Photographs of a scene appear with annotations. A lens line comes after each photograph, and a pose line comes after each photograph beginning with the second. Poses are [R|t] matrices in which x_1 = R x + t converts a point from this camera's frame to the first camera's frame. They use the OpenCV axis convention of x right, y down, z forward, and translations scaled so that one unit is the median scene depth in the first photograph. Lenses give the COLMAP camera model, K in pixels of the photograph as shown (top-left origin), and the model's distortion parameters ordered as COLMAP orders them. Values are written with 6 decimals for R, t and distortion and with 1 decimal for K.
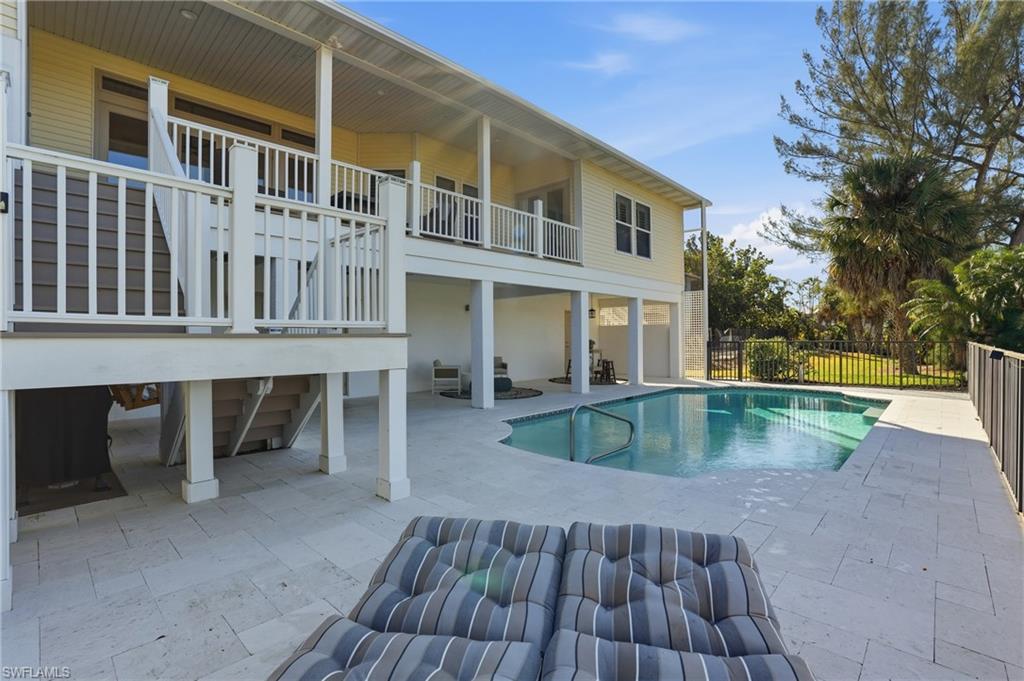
lens RADIAL K [[457.2, 0, 512.0], [0, 457.2, 340.5], [0, 0, 1]] dist [-0.072566, 0.010153]
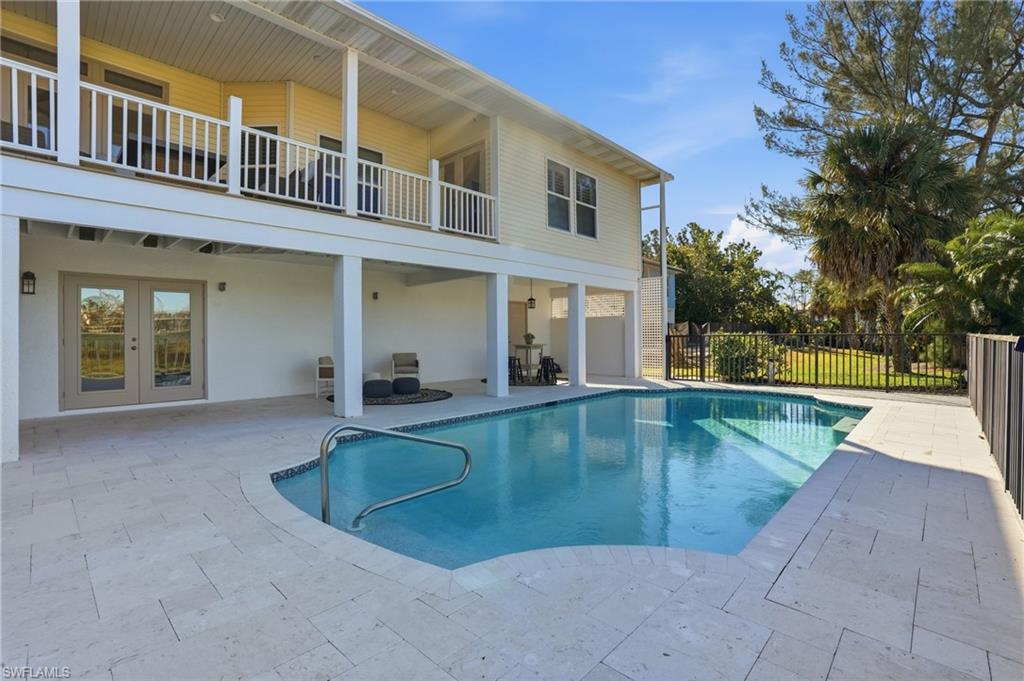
lens RADIAL K [[468.1, 0, 512.0], [0, 468.1, 340.5], [0, 0, 1]] dist [-0.049082, 0.000561]
pose [[0.999752, -0.000855, 0.022253, 0.114932], [0.000706, 0.999977, 0.006694, 0.005595], [-0.022259, -0.006677, 0.999730, 0.107389]]
